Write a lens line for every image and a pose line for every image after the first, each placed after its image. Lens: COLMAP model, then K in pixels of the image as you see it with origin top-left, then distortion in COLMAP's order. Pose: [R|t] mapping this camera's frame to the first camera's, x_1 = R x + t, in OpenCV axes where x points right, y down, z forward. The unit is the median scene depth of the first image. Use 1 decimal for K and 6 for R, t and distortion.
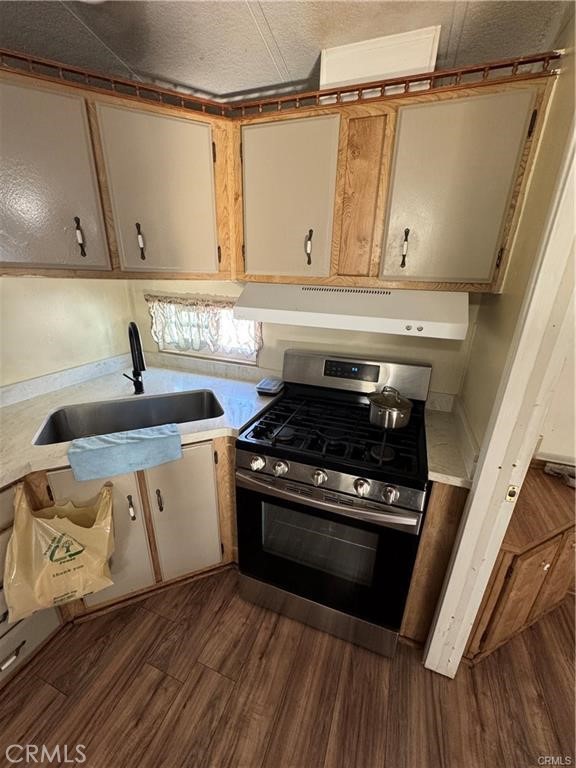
lens RADIAL K [[307.2, 0, 288.4], [0, 307.2, 385.0], [0, 0, 1]] dist [0.001101, 0.000131]
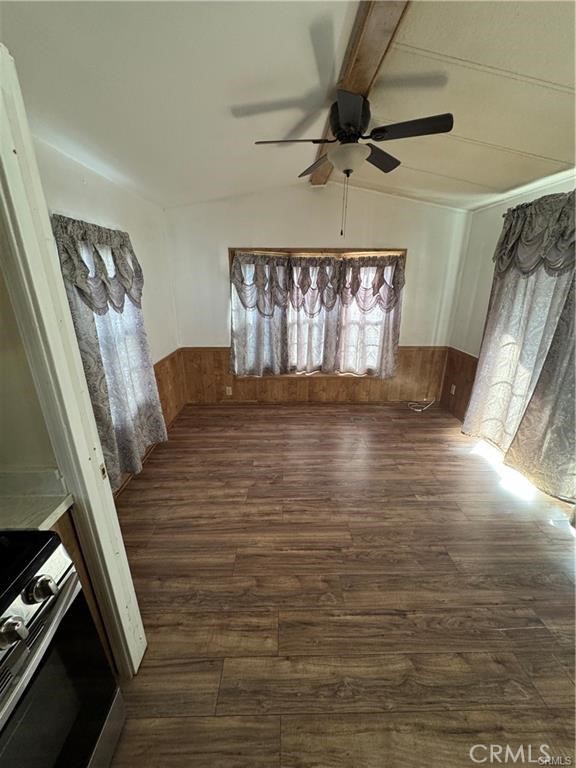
lens RADIAL K [[307.2, 0, 286.7], [0, 307.2, 383.8], [0, 0, 1]] dist [0.001101, 0.000131]
pose [[-0.364829, -0.327991, 0.871391, -0.322295], [0.316104, 0.836677, 0.447269, -0.167663], [-0.875773, 0.438627, -0.201565, 0.414106]]
